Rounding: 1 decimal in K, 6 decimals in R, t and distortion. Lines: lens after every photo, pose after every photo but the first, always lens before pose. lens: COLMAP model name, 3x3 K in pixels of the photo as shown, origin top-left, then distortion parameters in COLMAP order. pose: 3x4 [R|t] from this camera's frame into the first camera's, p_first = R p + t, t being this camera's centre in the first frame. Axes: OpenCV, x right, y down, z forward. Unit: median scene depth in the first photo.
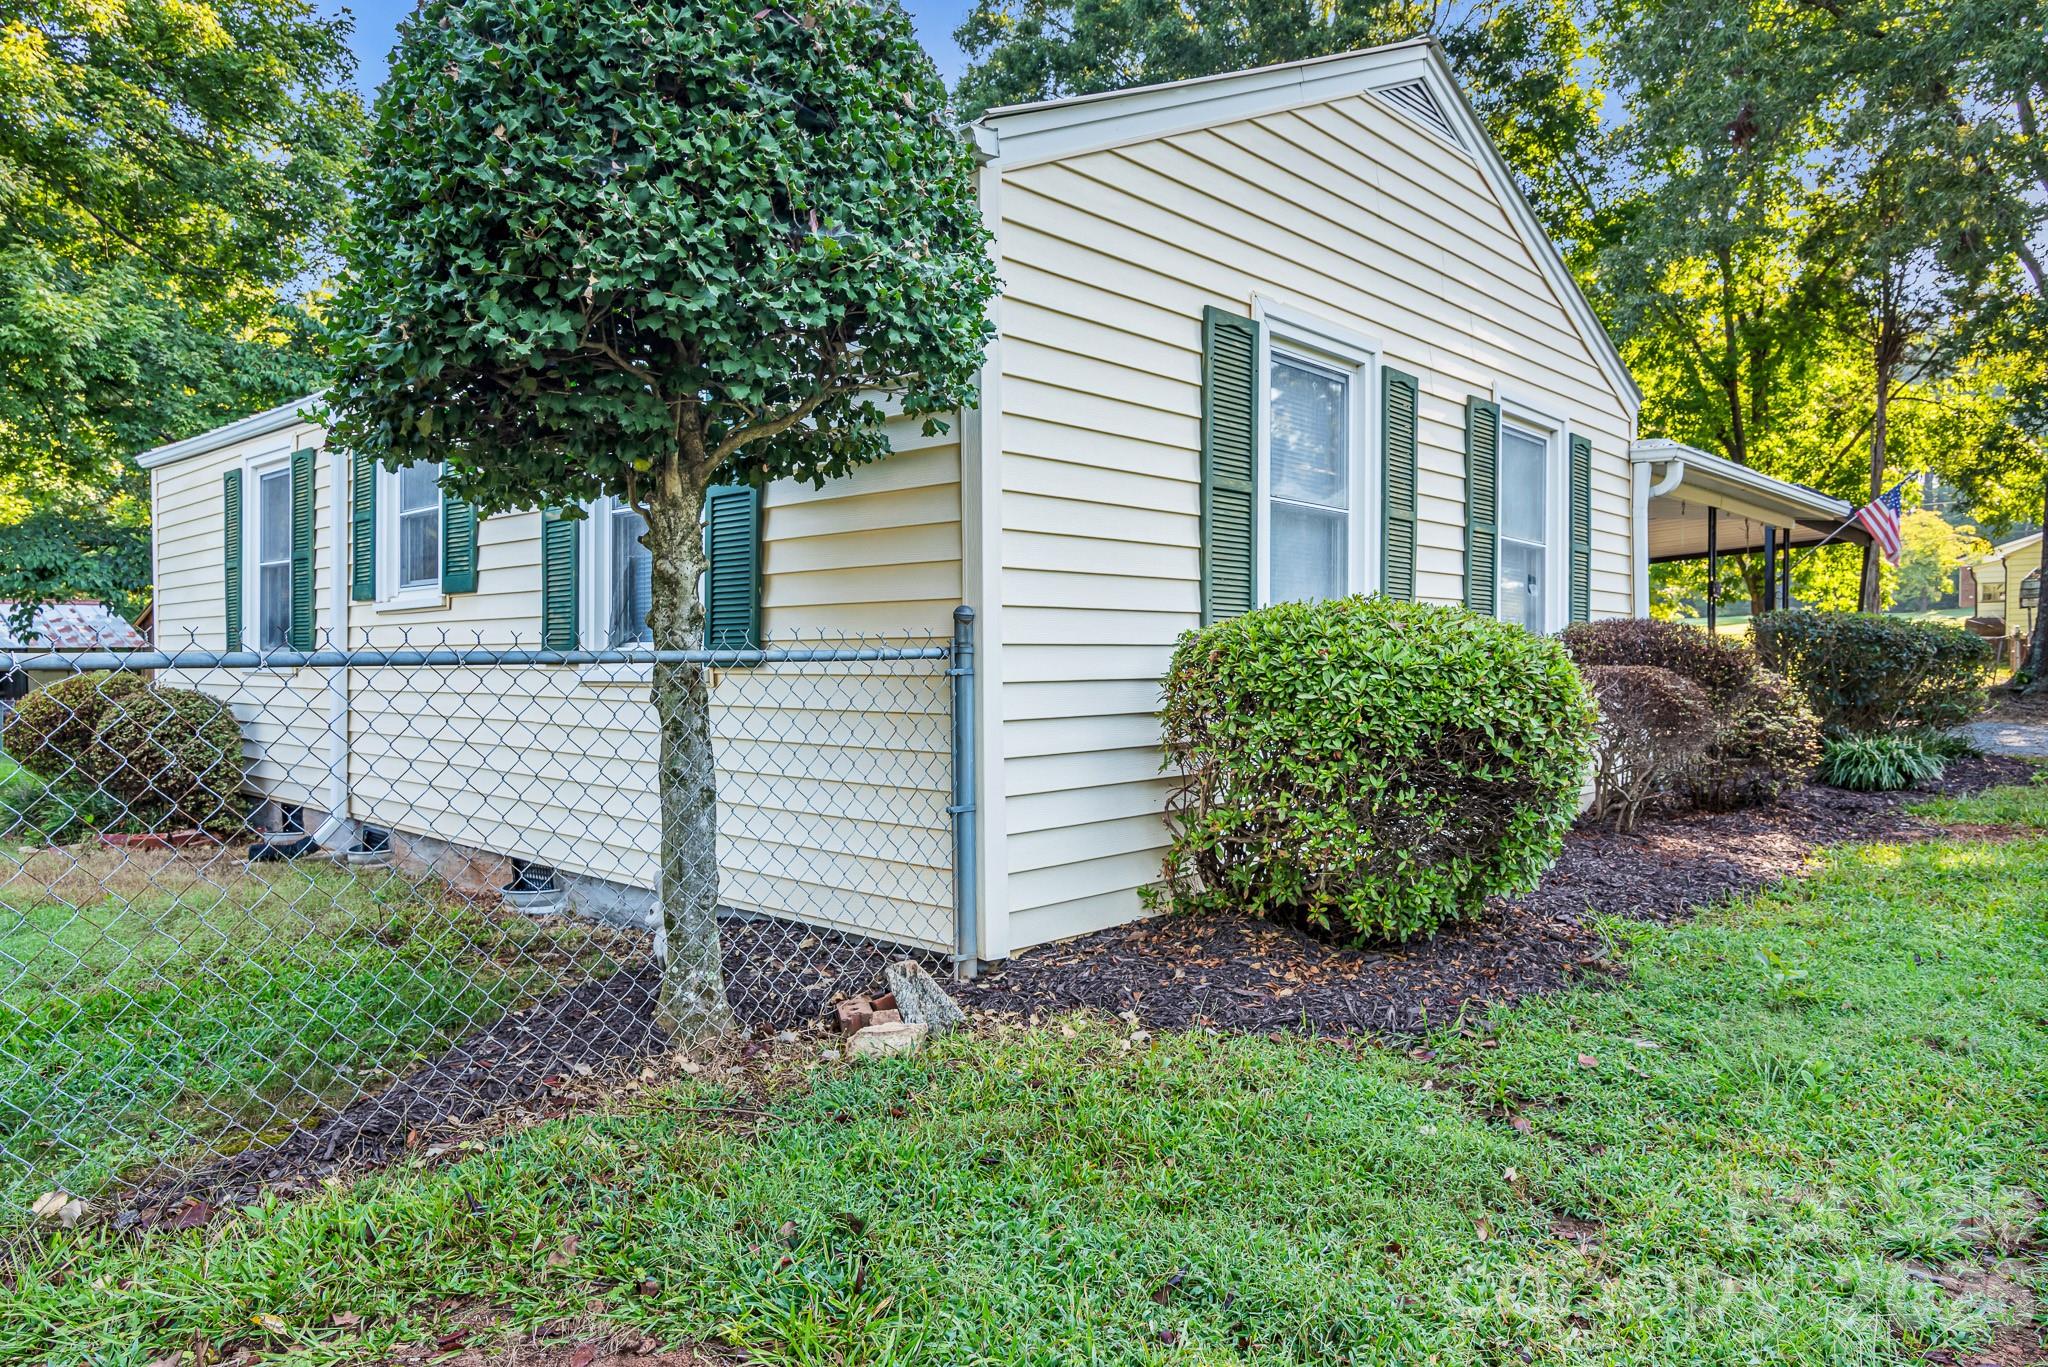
lens RADIAL K [[1305.0, 0, 1024.0], [0, 1305.0, 683.5], [0, 0, 1]] dist [-0.000463, 0.001591]
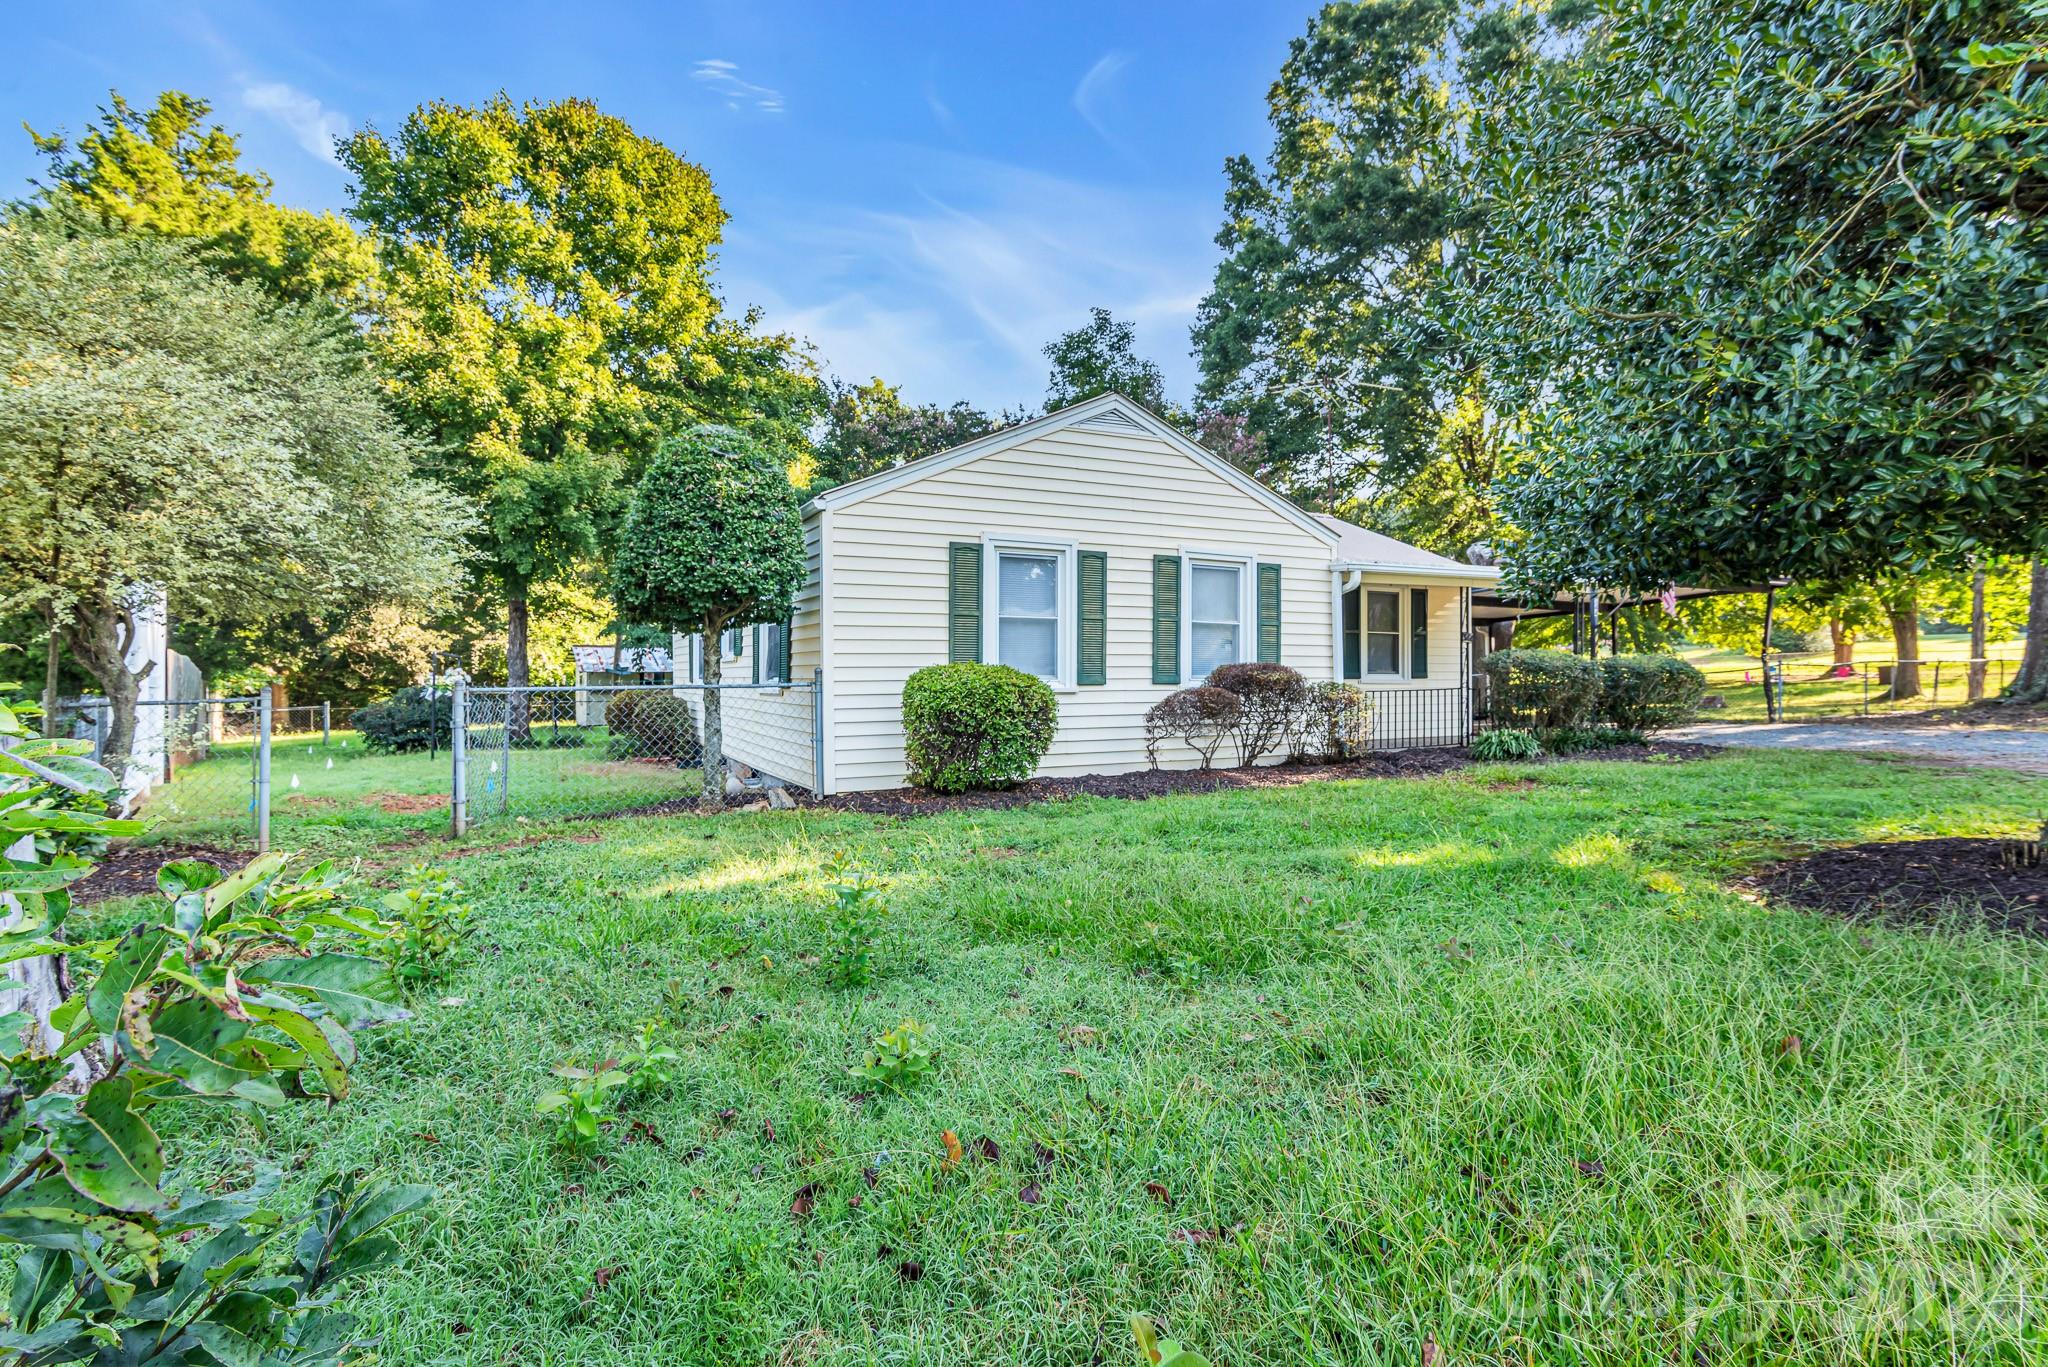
lens RADIAL K [[987.9, 0, 1024.0], [0, 987.9, 683.5], [0, 0, 1]] dist [0.001407, 0.000015]
pose [[0.941455, -0.000735, -0.337139, 0.712925], [-0.002156, 0.999964, -0.008201, -0.005780], [0.337133, 0.008448, 0.941419, -0.559026]]
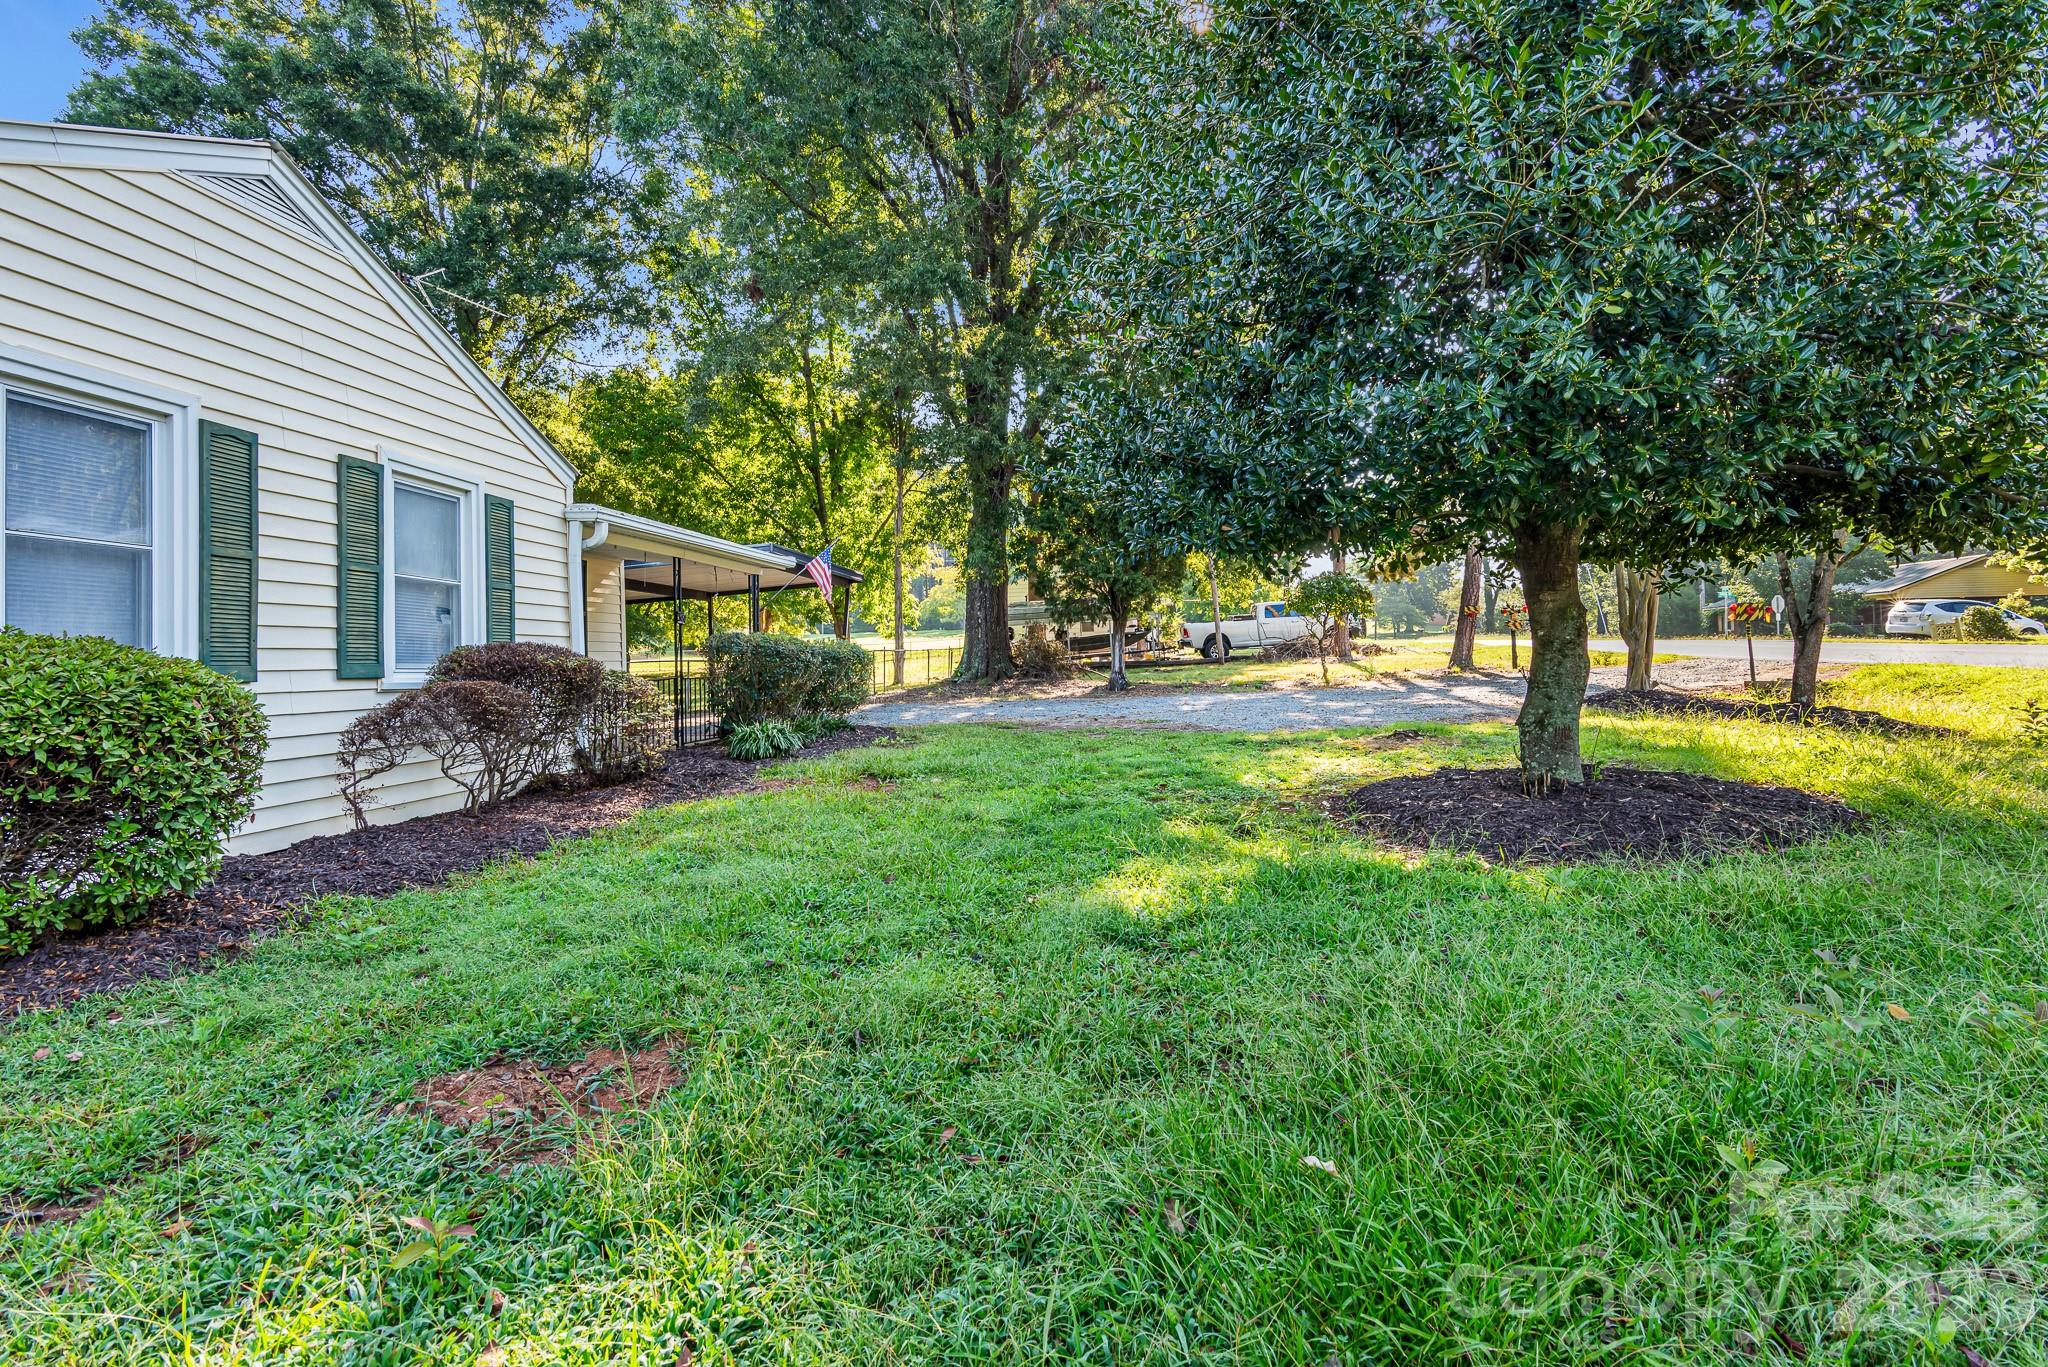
lens RADIAL K [[1014.8, 0, 1028.8], [0, 1014.8, 653.7], [0, 0, 1]] dist [0.000461, -0.000035]
pose [[0.797194, -0.011800, 0.603608, 0.298752], [0.029649, 0.999368, -0.019622, -0.004744], [-0.602995, 0.033539, 0.797040, -0.106509]]
